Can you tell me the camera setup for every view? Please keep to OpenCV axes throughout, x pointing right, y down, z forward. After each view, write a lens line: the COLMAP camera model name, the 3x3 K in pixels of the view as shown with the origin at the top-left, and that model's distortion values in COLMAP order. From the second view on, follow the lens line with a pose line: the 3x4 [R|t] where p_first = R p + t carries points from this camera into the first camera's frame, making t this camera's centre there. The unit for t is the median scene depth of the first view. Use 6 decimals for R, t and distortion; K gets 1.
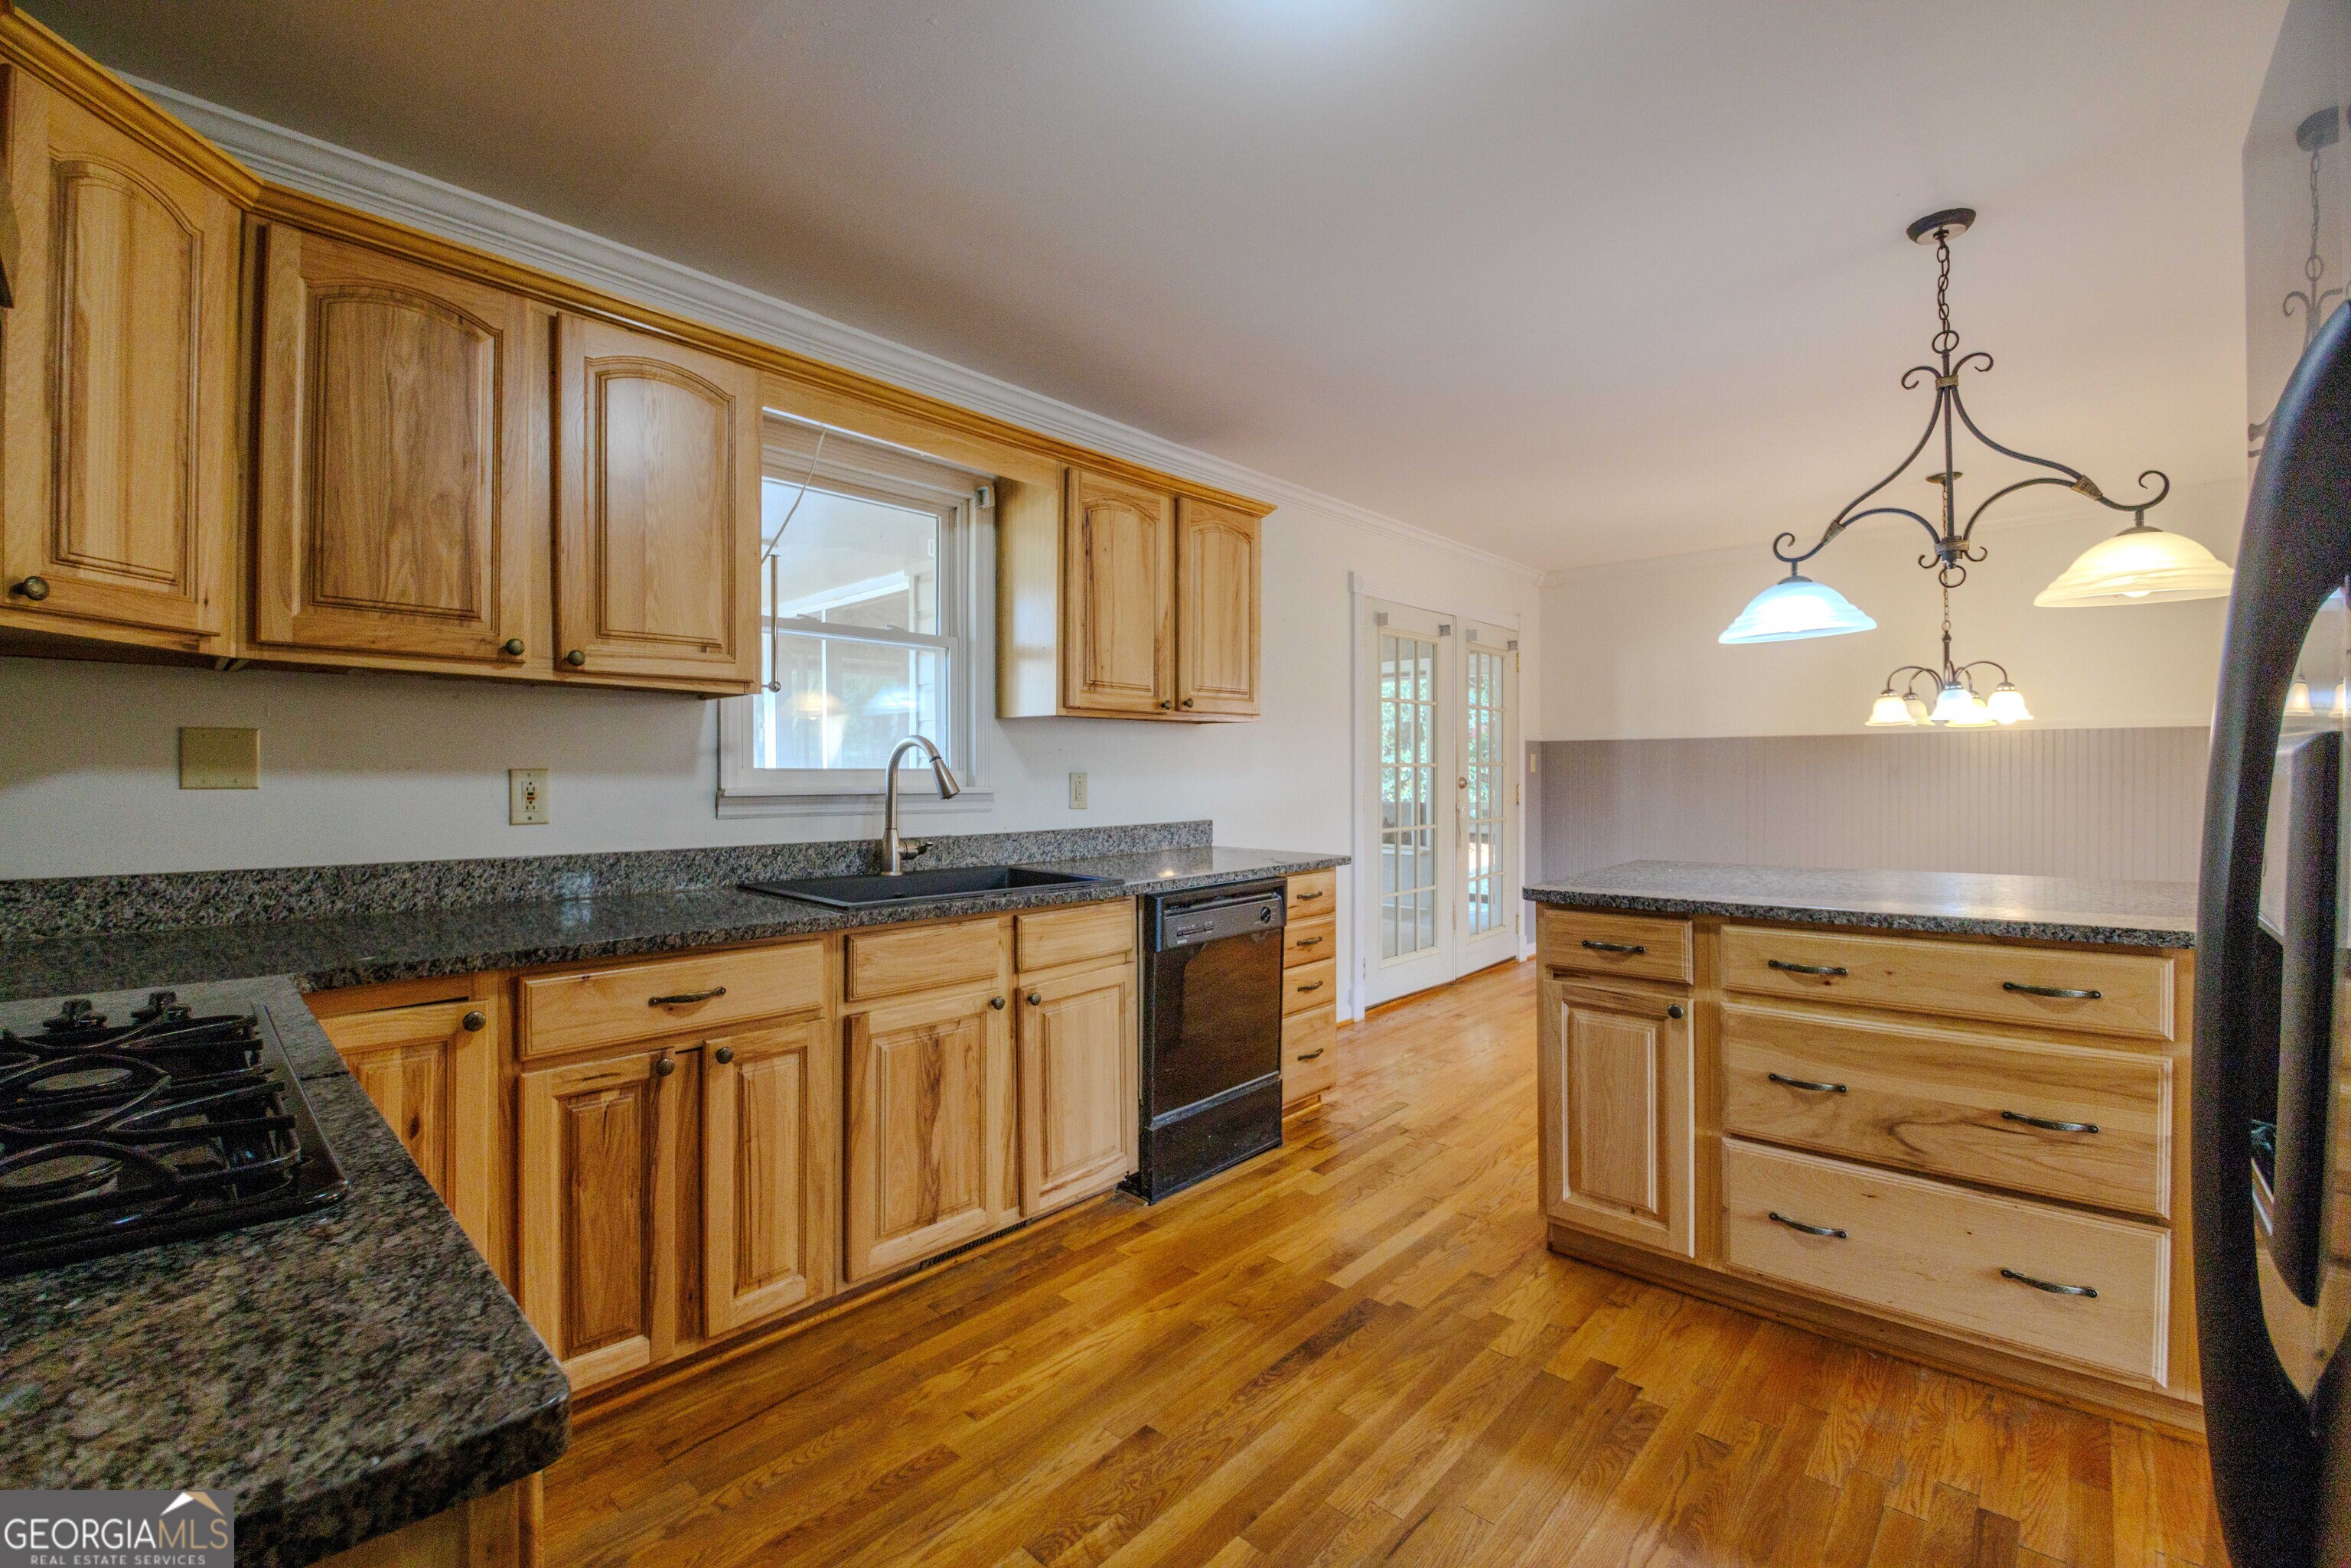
lens RADIAL K [[1008.1, 0, 1128.5], [0, 1008.1, 768.6], [0, 0, 1]] dist [-0.027204, -0.001490]
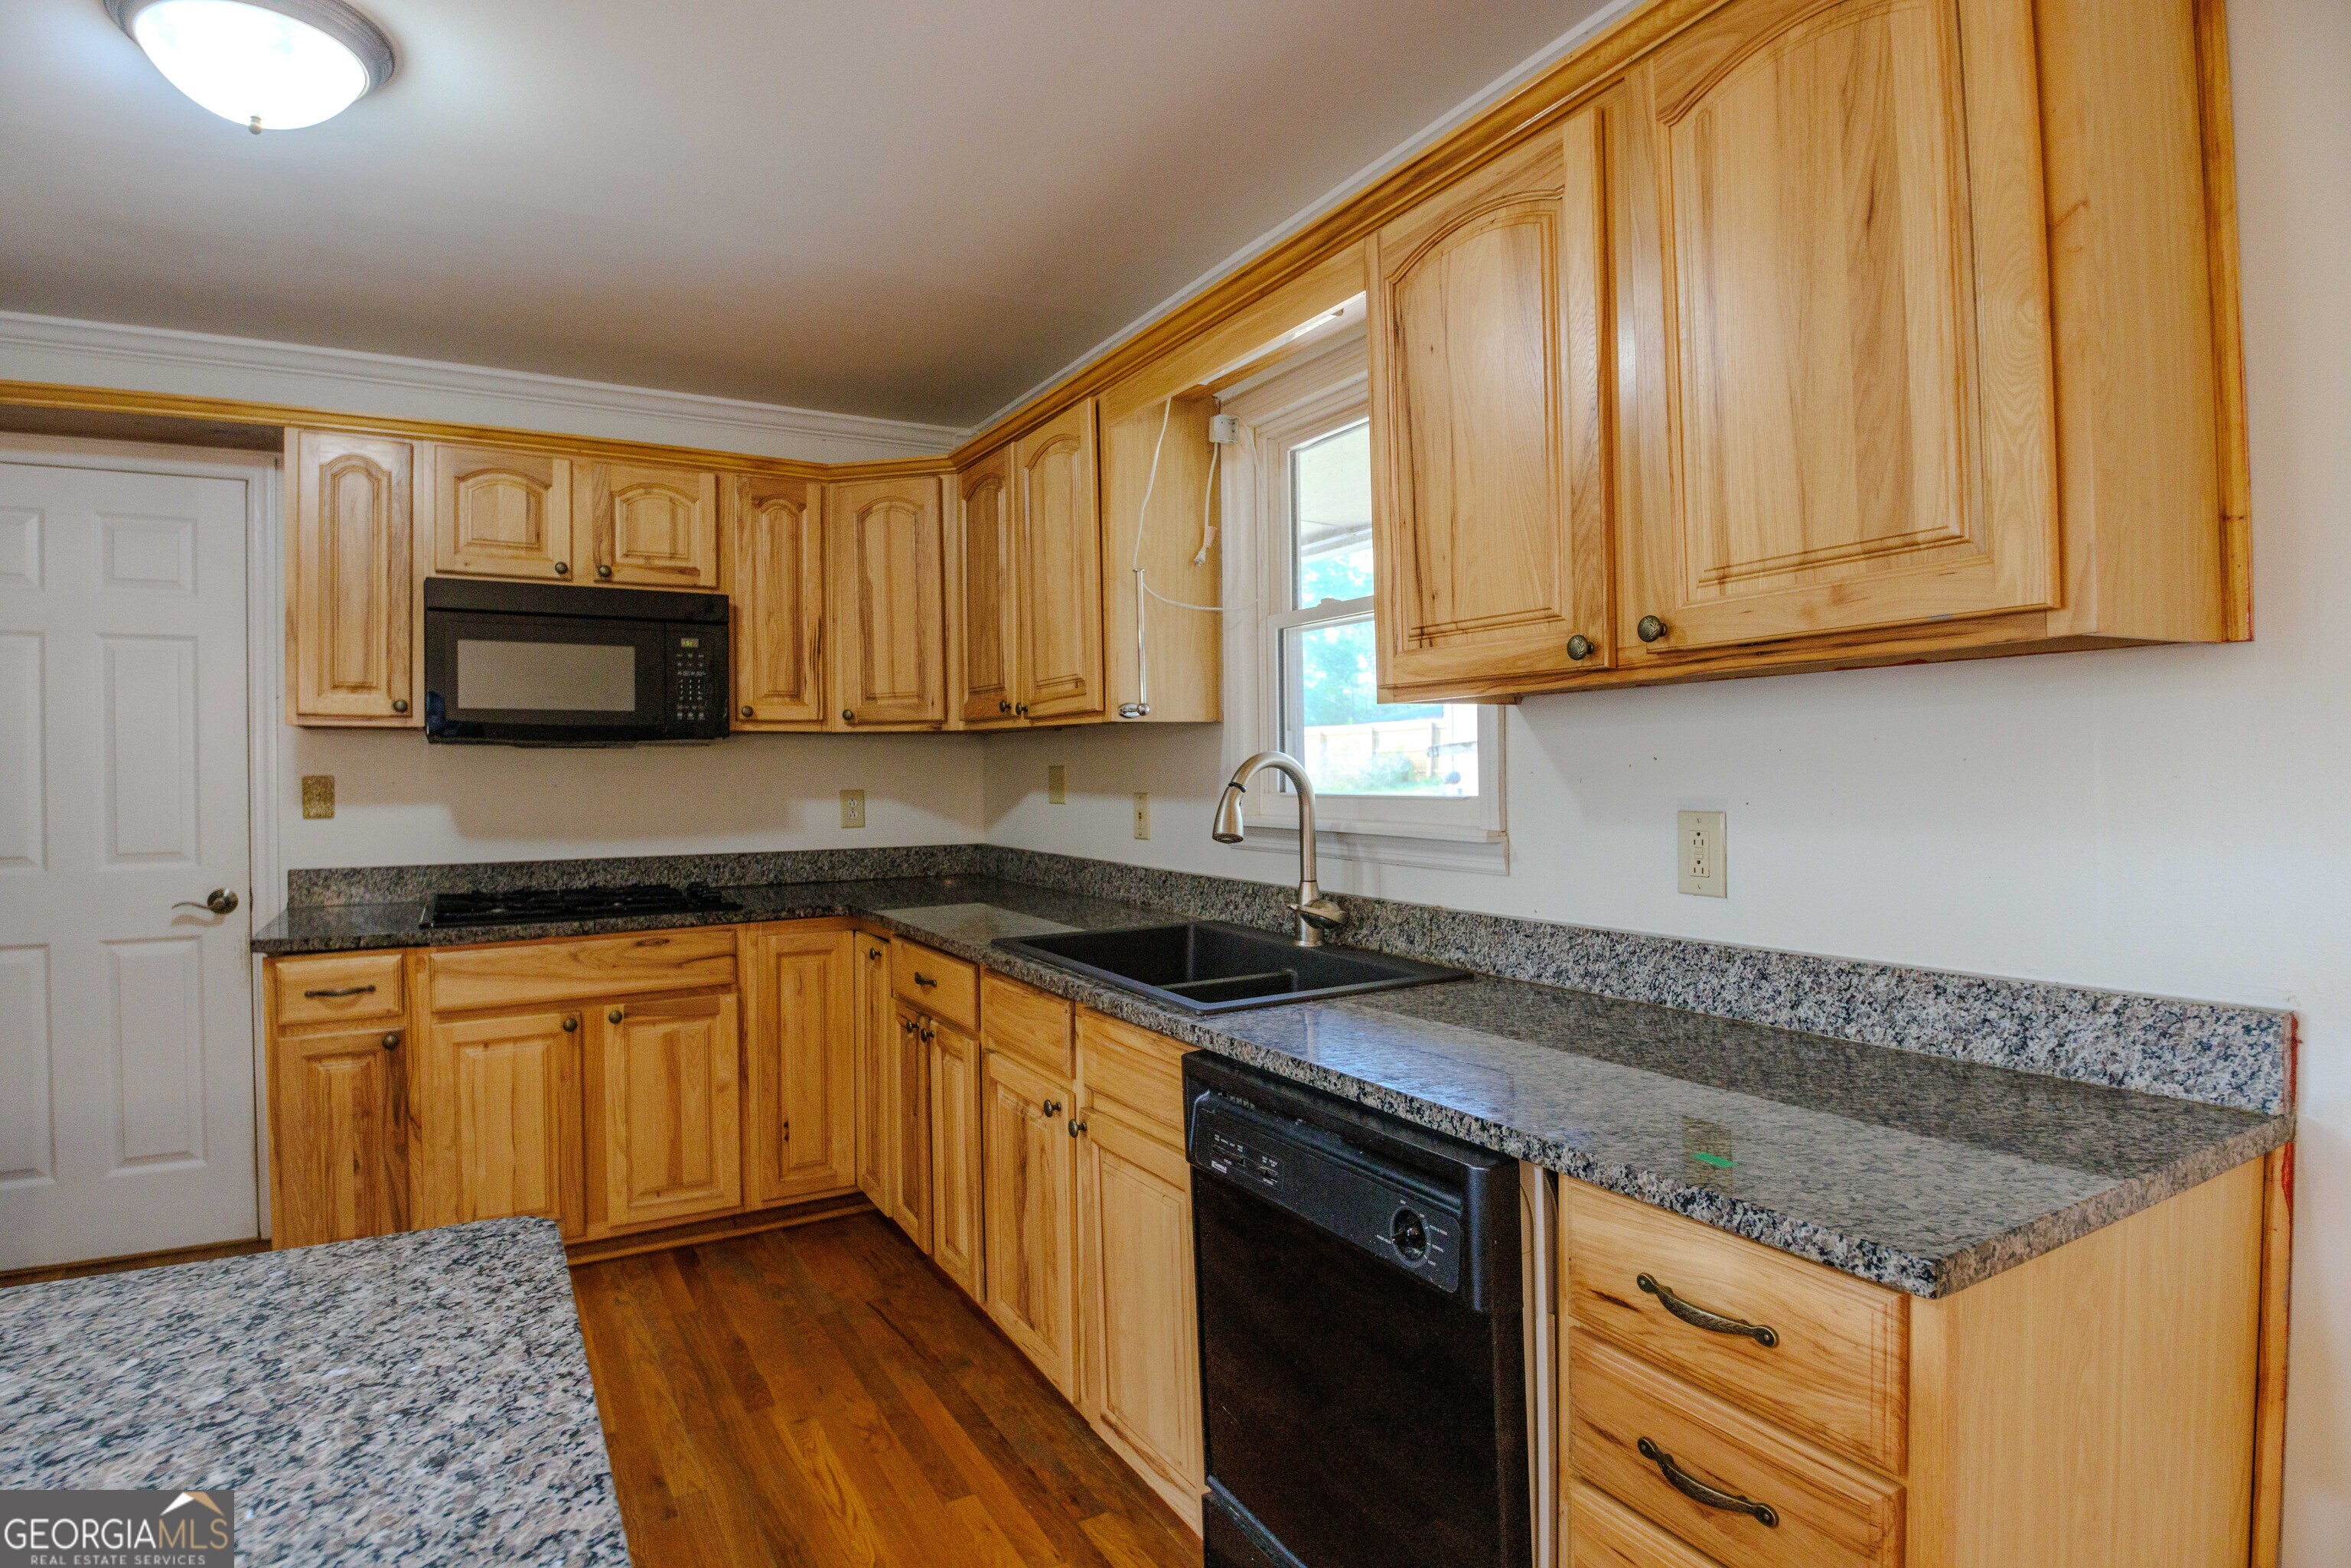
lens RADIAL K [[1212.0, 0, 1164.6], [0, 1212.0, 767.2], [0, 0, 1]] dist [-0.017441, -0.000230]
pose [[-0.280108, 0.004475, -0.959958, 0.775191], [0.019014, 0.999819, -0.000888, -0.027975], [0.959780, -0.018501, -0.280142, 1.416178]]
